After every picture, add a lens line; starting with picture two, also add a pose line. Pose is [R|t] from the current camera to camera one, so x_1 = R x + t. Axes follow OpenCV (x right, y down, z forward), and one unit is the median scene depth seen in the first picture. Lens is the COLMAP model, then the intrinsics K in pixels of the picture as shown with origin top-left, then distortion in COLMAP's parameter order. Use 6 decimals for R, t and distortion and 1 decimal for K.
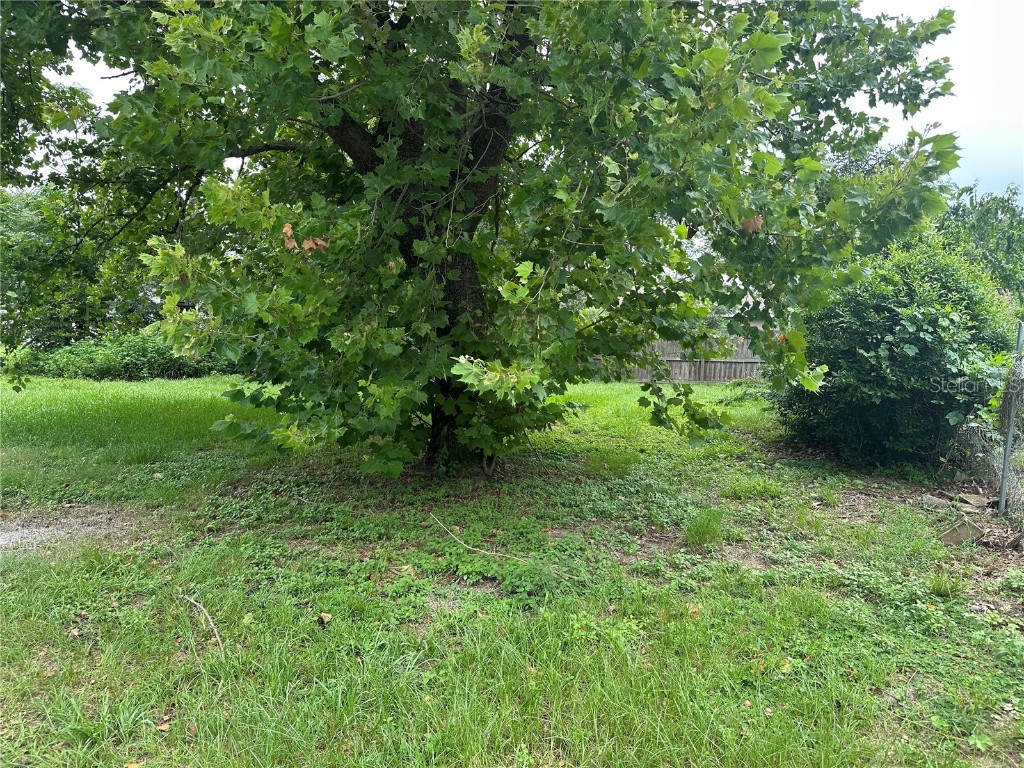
lens RADIAL K [[720.7, 0, 512.0], [0, 720.7, 384.6], [0, 0, 1]] dist [0.052021, -0.066568]
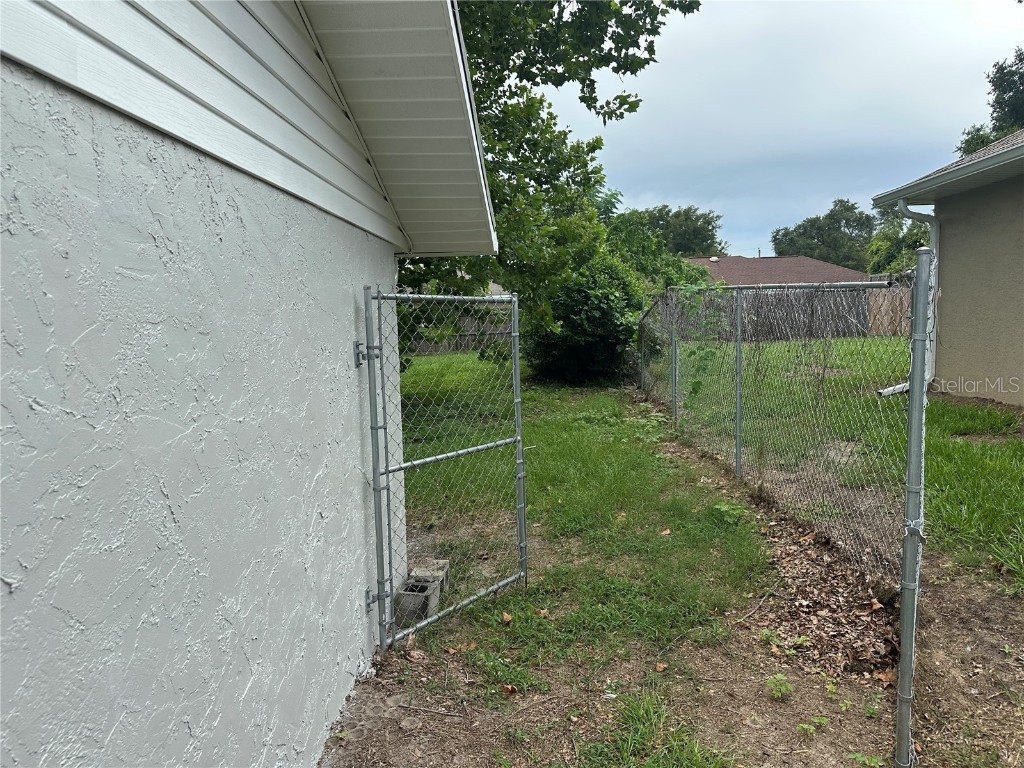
lens RADIAL K [[720.7, 0, 511.0], [0, 720.7, 388.3], [0, 0, 1]] dist [0.052021, -0.066568]
pose [[0.928592, -0.095674, 0.358558, -0.313975], [0.086142, 0.995376, 0.042506, 0.042874], [-0.360967, -0.008583, 0.932539, -0.602203]]
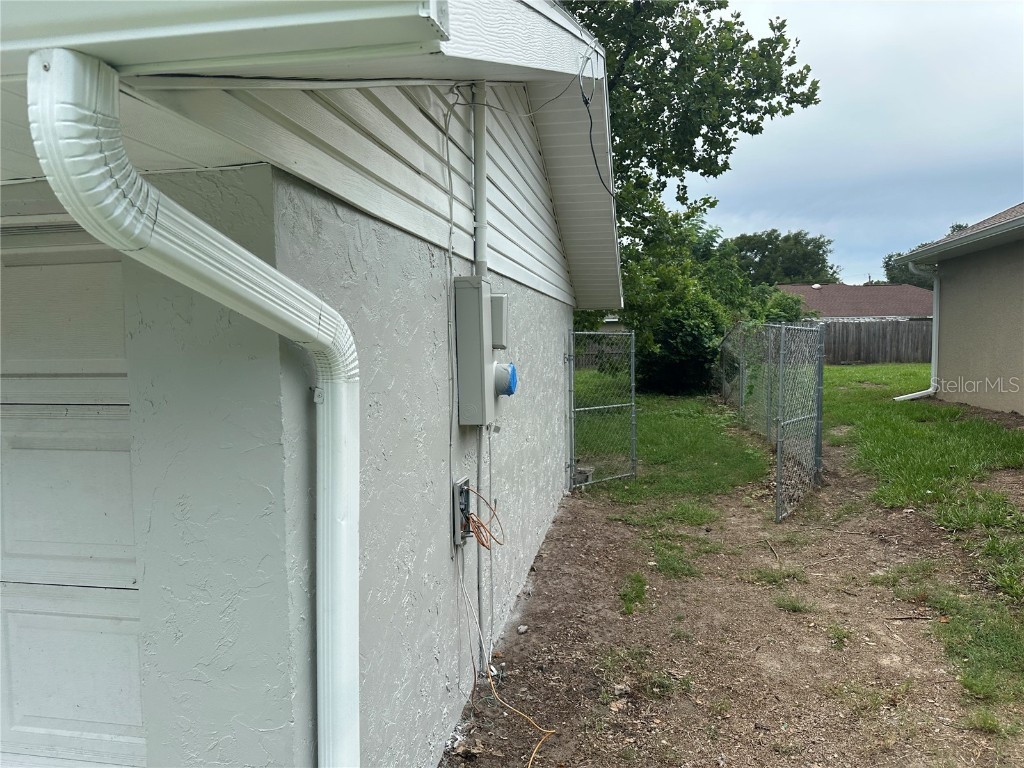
lens RADIAL K [[720.7, 0, 475.4], [0, 720.7, 388.4], [0, 0, 1]] dist [0.052021, -0.066568]
pose [[0.980976, -0.059699, 0.184723, -0.568282], [0.060512, 0.998167, 0.001243, 0.067714], [-0.184459, 0.009959, 0.982790, -1.161301]]
